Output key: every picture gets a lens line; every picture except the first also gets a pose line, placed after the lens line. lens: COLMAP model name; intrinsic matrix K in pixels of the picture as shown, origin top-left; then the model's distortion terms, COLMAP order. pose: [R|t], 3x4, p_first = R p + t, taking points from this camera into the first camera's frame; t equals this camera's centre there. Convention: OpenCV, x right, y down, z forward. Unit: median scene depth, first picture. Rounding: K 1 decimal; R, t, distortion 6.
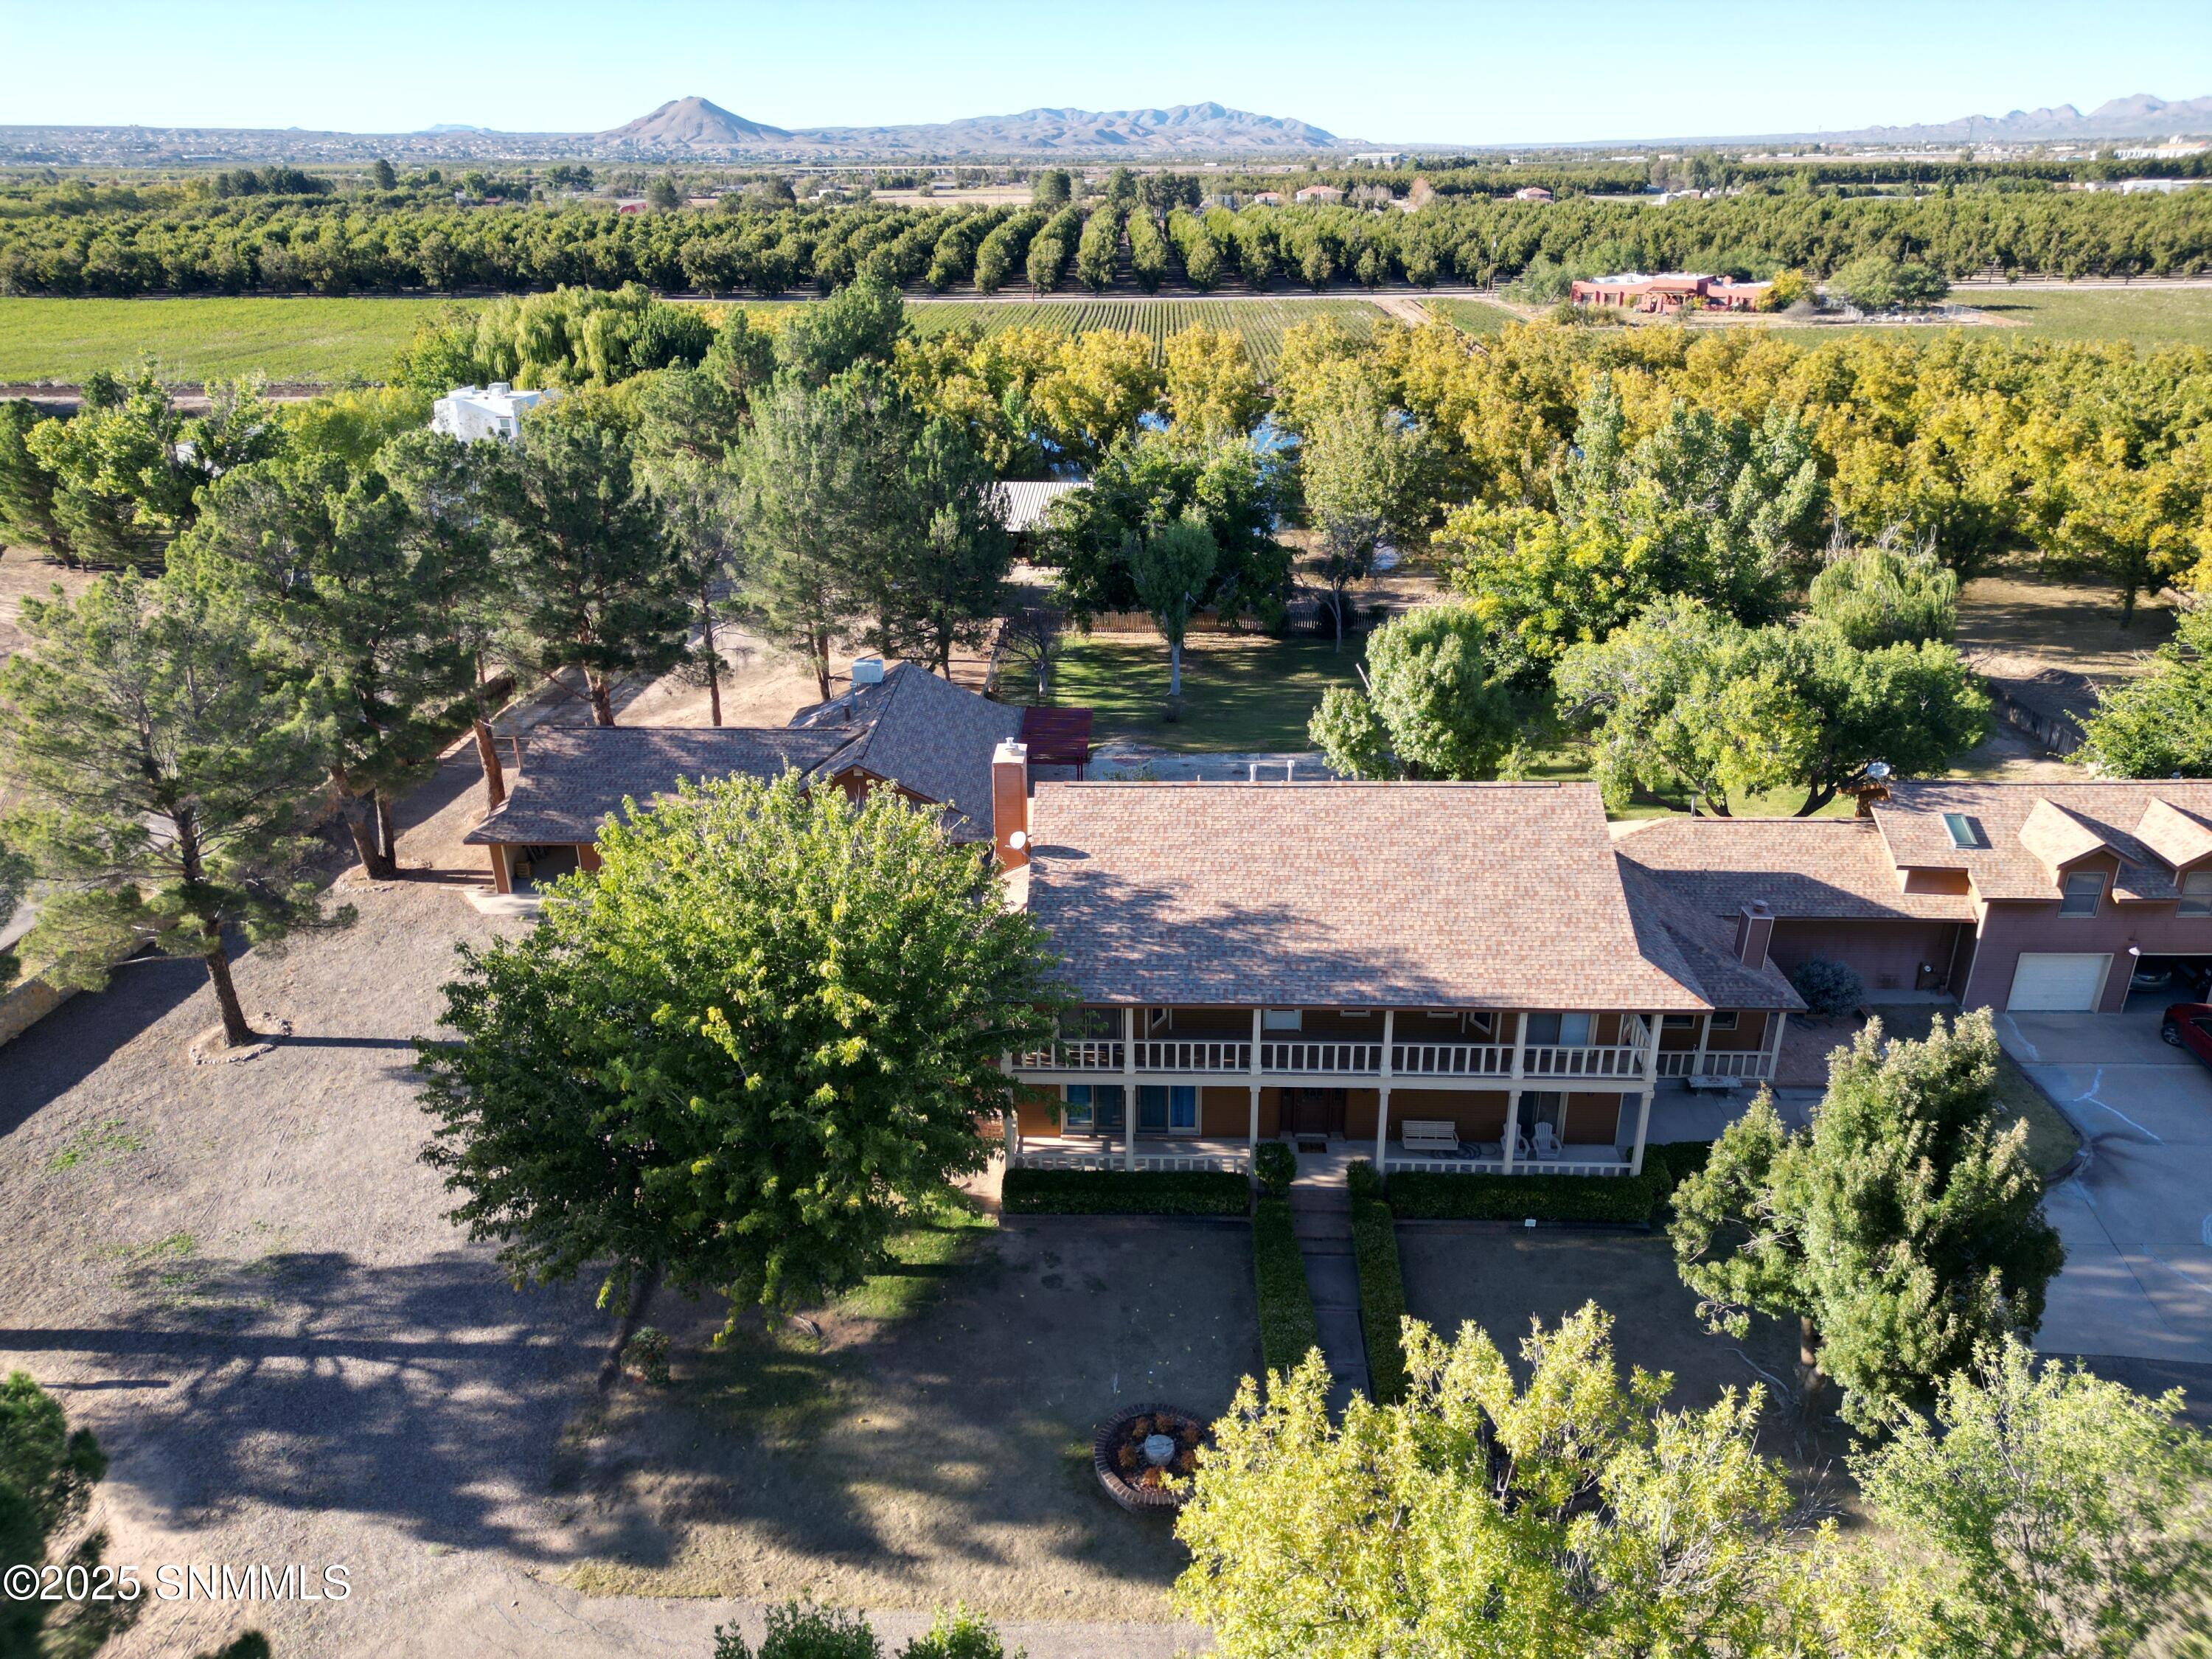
lens RADIAL K [[1552.7, 0, 1098.7], [0, 1552.7, 820.8], [0, 0, 1]] dist [0.068369, -0.060407]
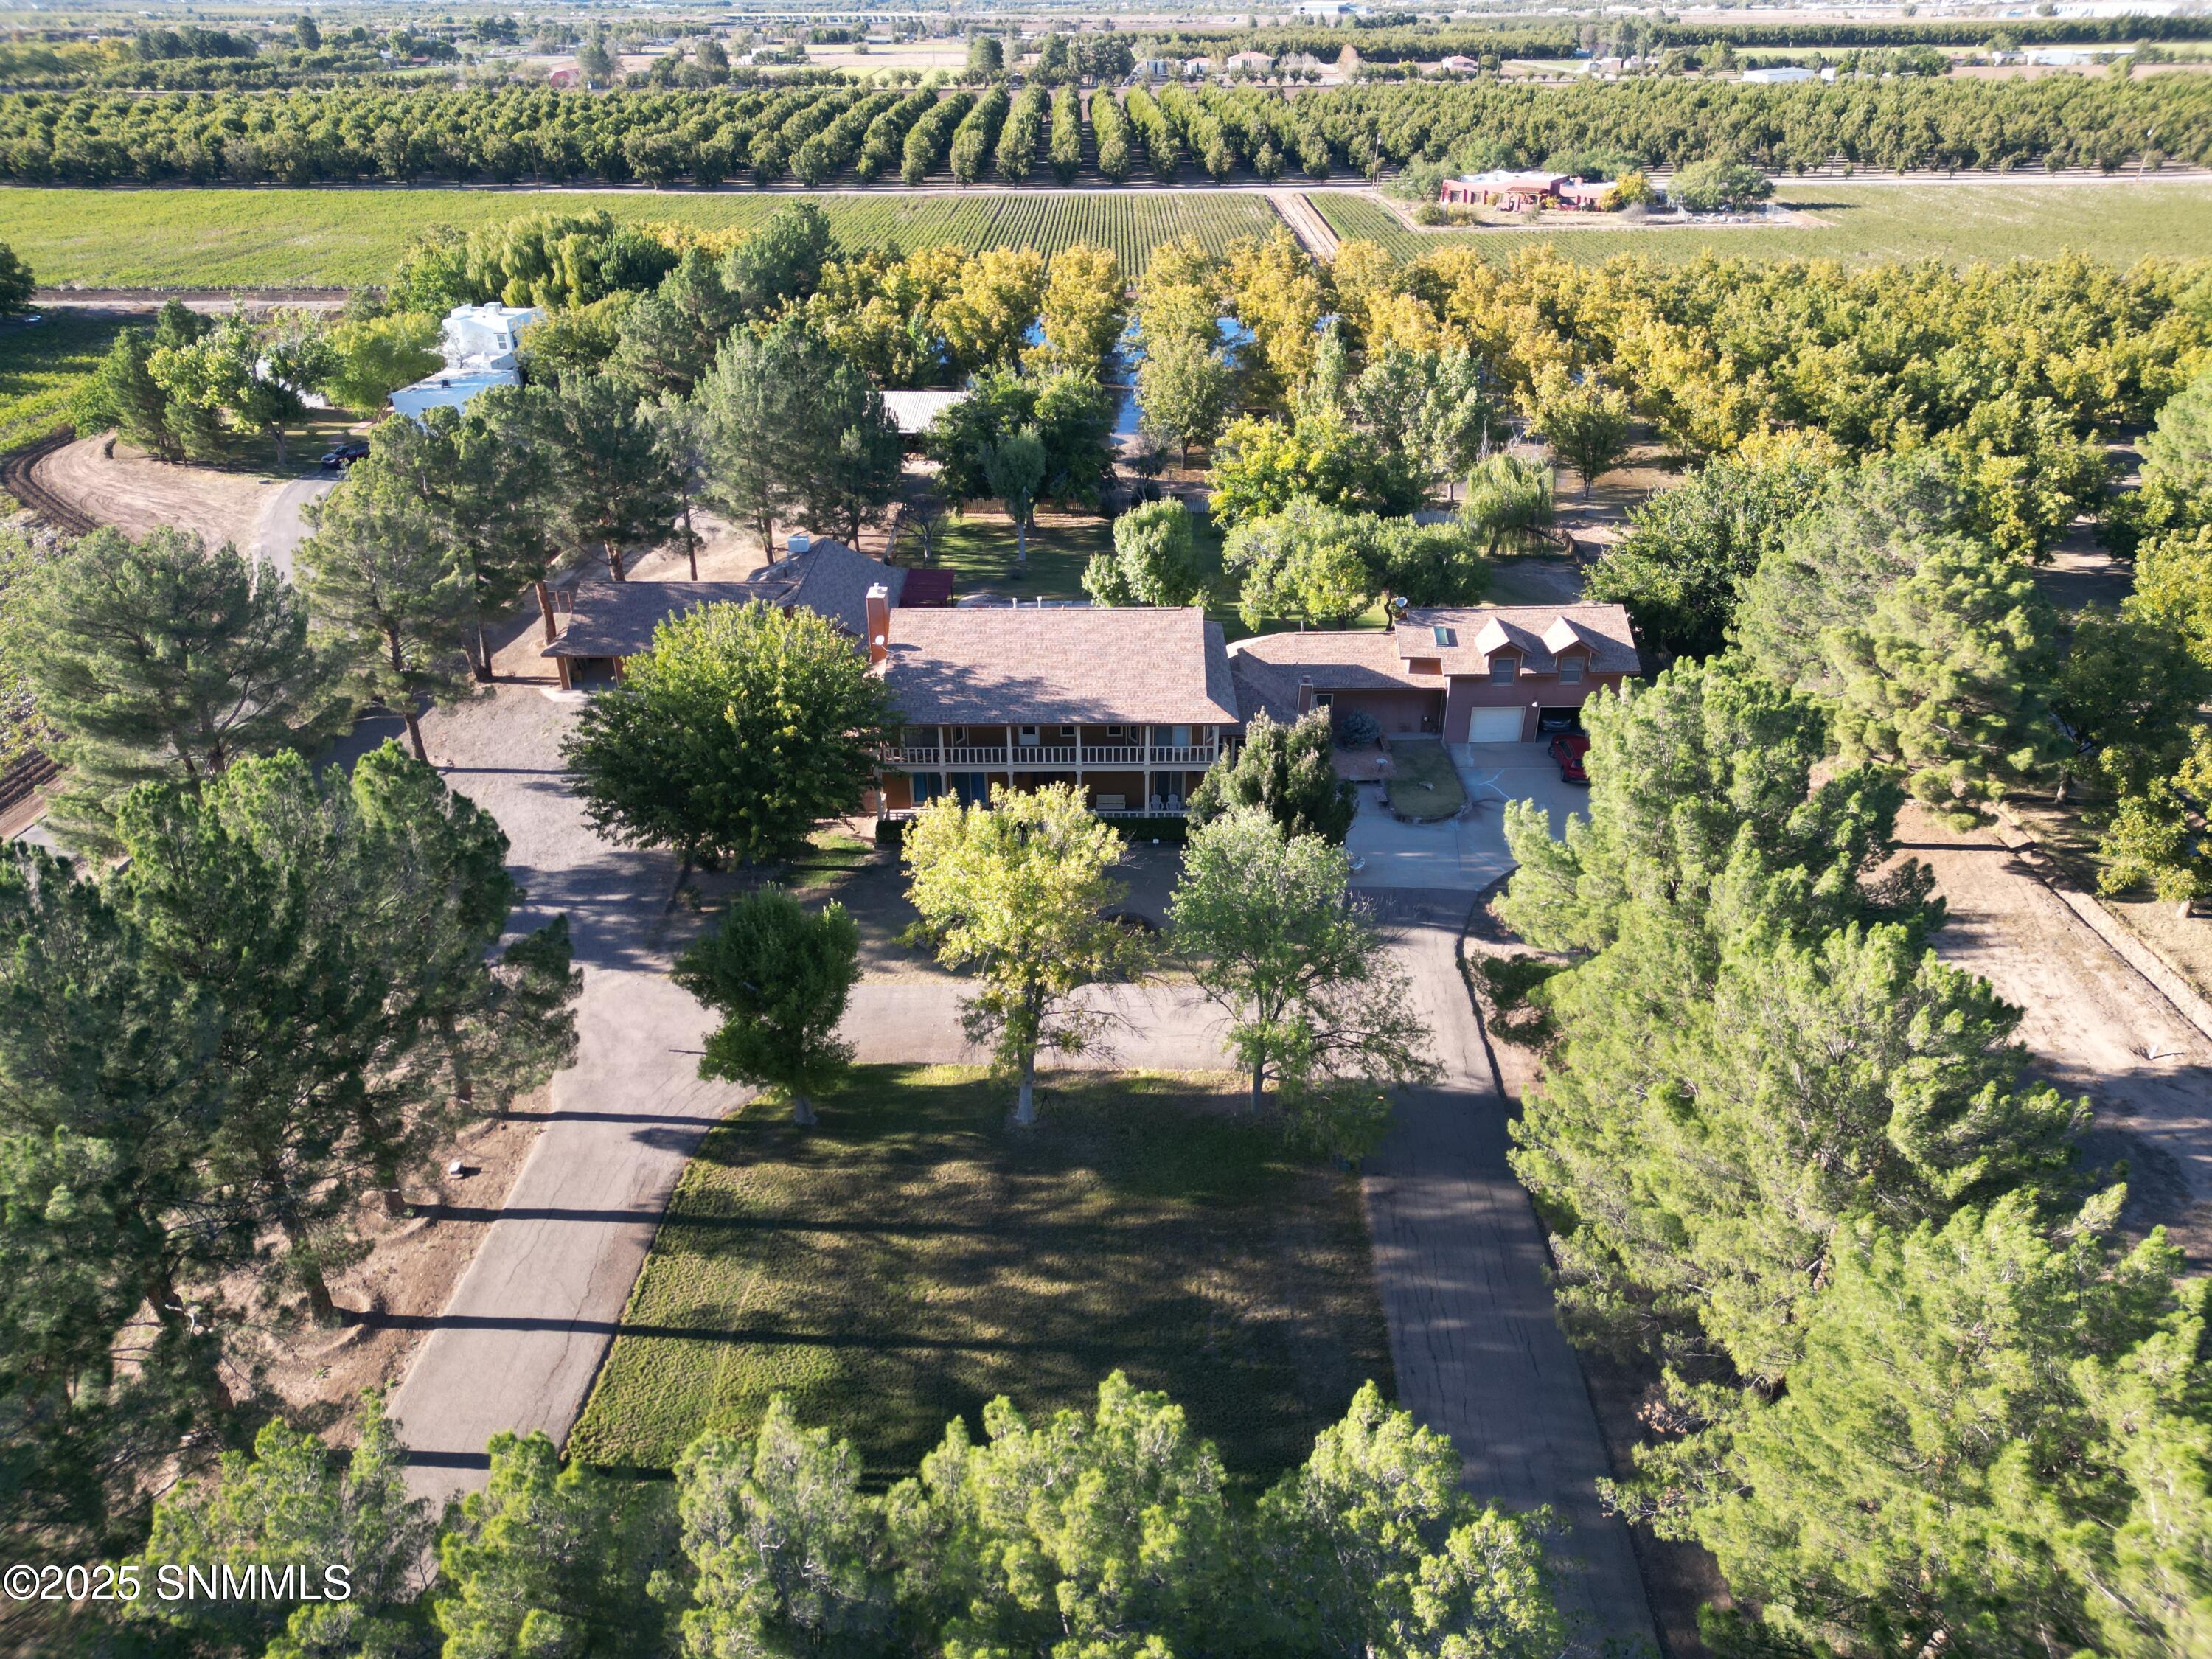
lens RADIAL K [[1552.7, 0, 1099.8], [0, 1552.7, 817.1], [0, 0, 1]] dist [0.068369, -0.060407]
pose [[0.999499, -0.011192, 0.029621, 0.075395], [0.008770, 0.996702, 0.080668, 0.037939], [-0.030426, -0.080368, 0.996301, -0.423041]]
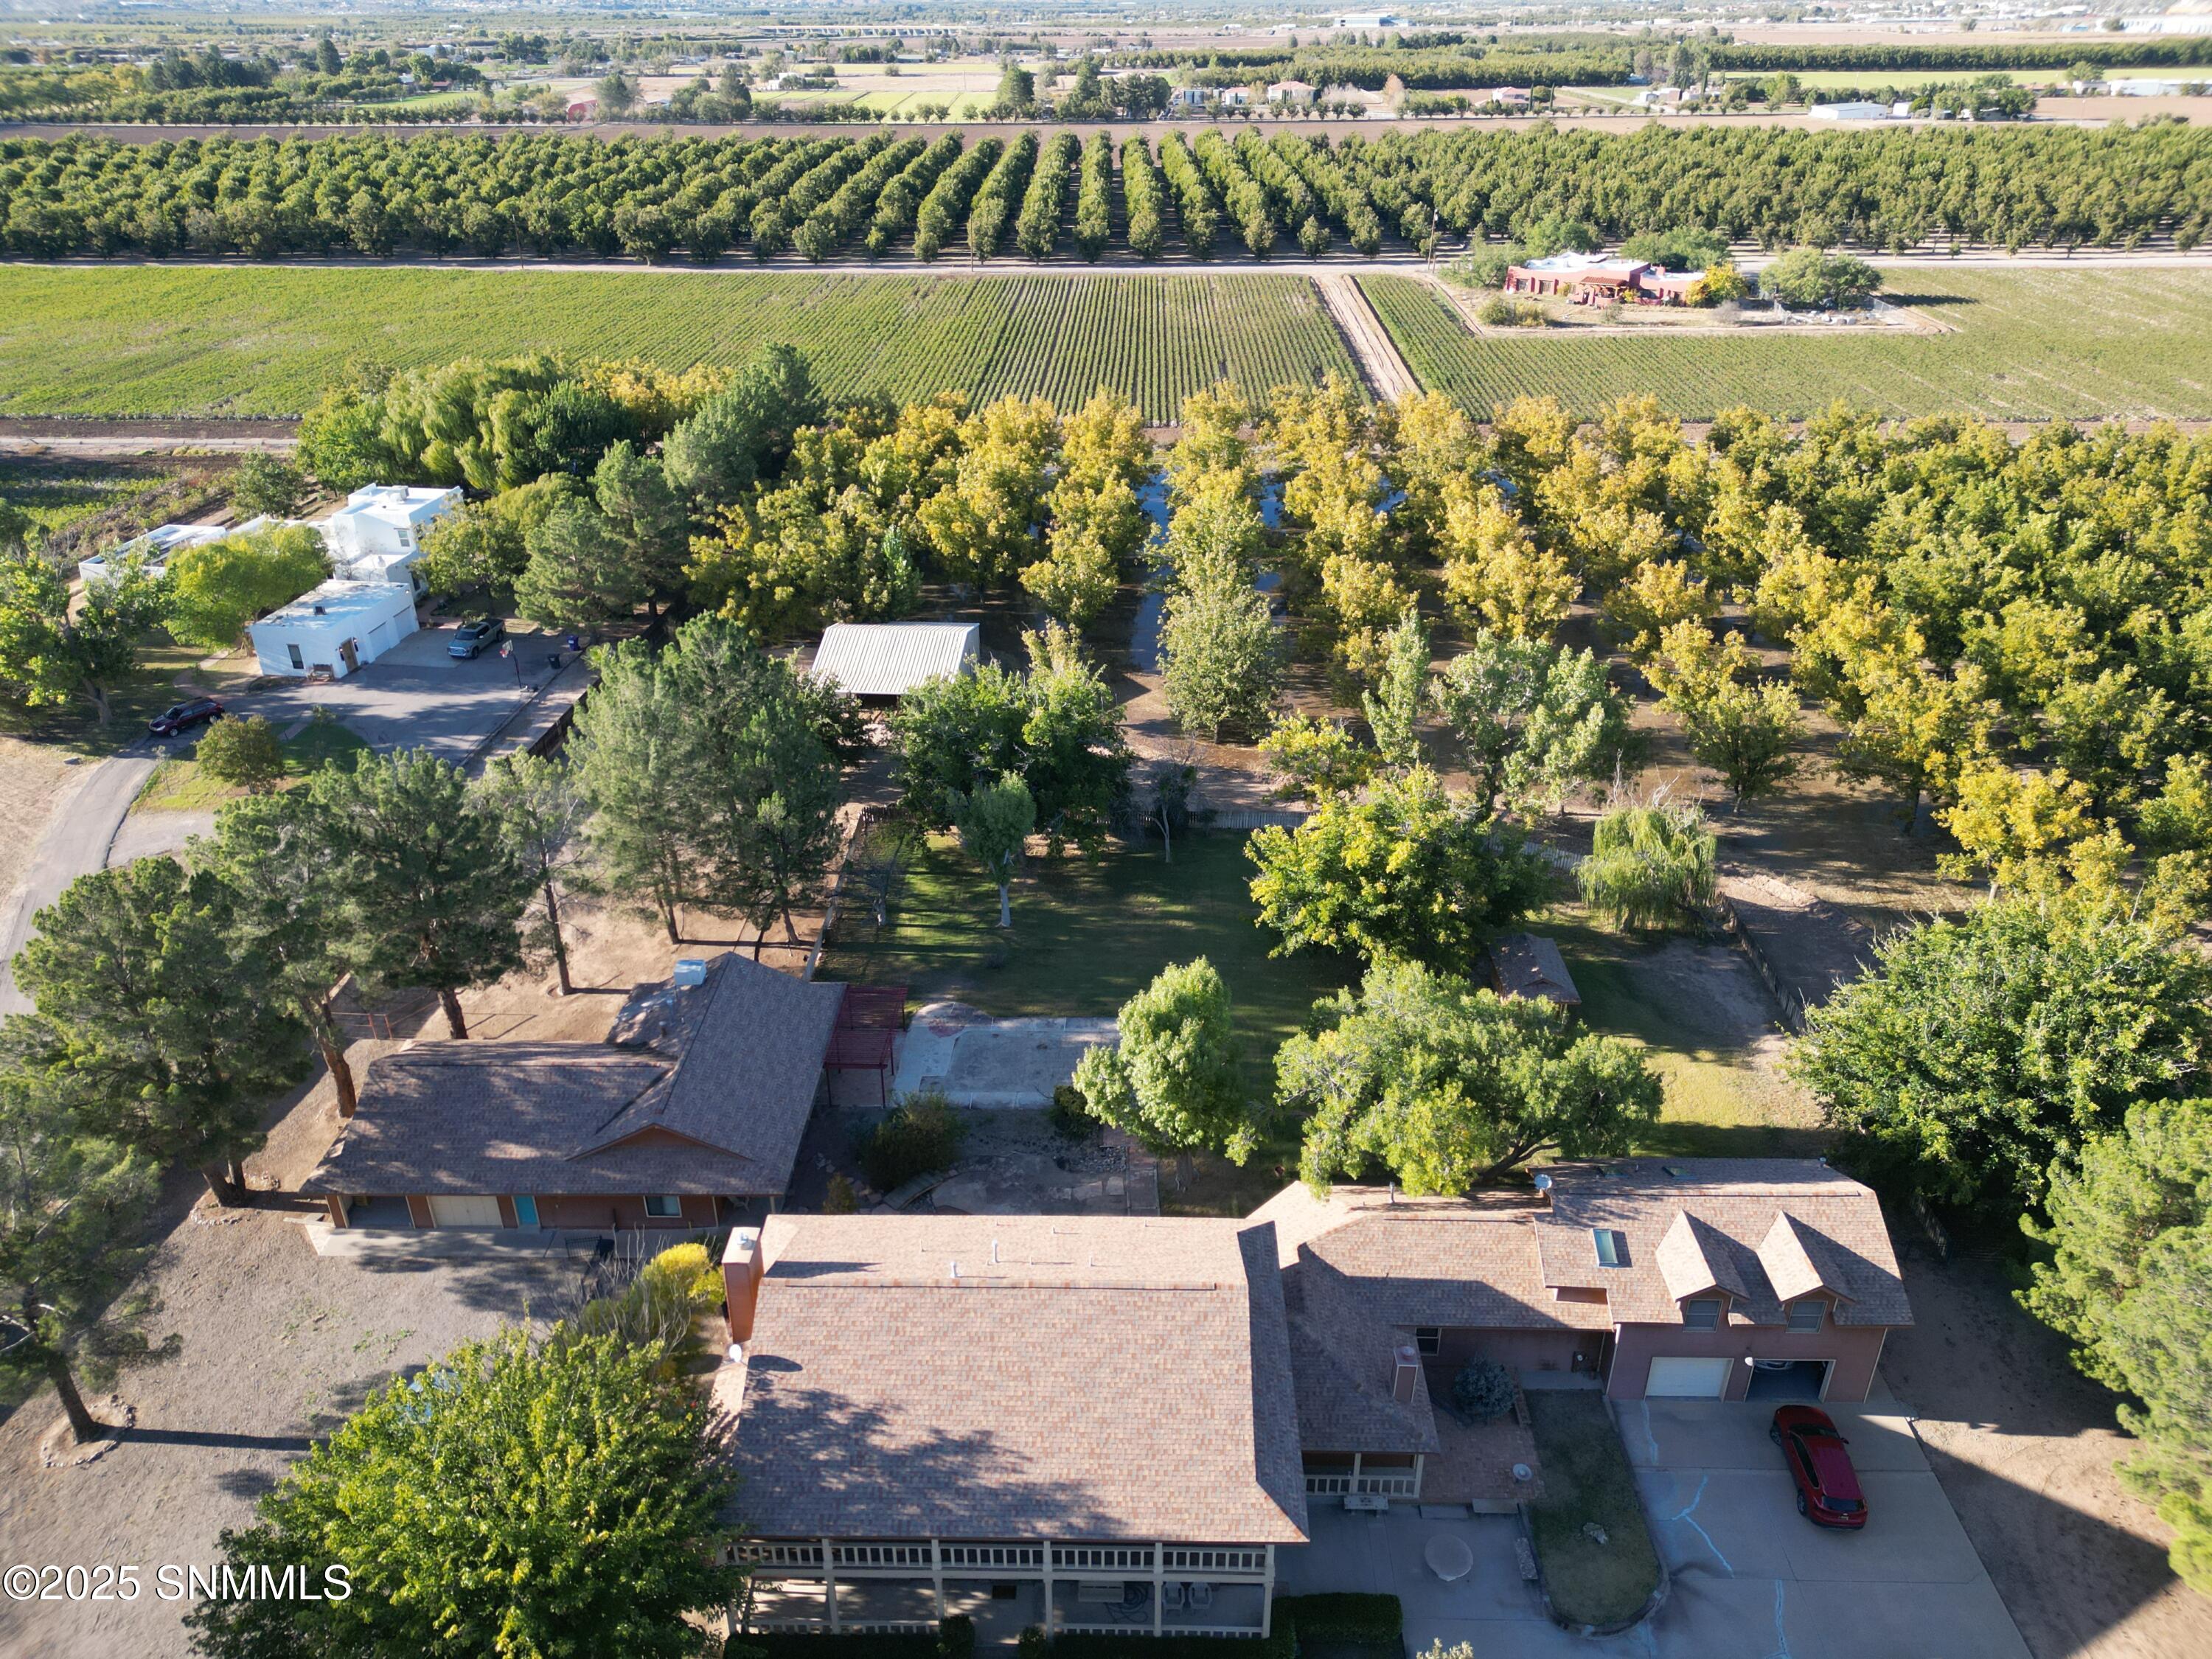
lens RADIAL K [[1552.7, 0, 1099.6], [0, 1552.7, 819.6], [0, 0, 1]] dist [0.068369, -0.060407]
pose [[0.999947, -0.001020, 0.010218, 0.103707], [0.000202, 0.996819, 0.079701, -0.240251], [-0.010267, -0.079695, 0.996766, -0.062991]]
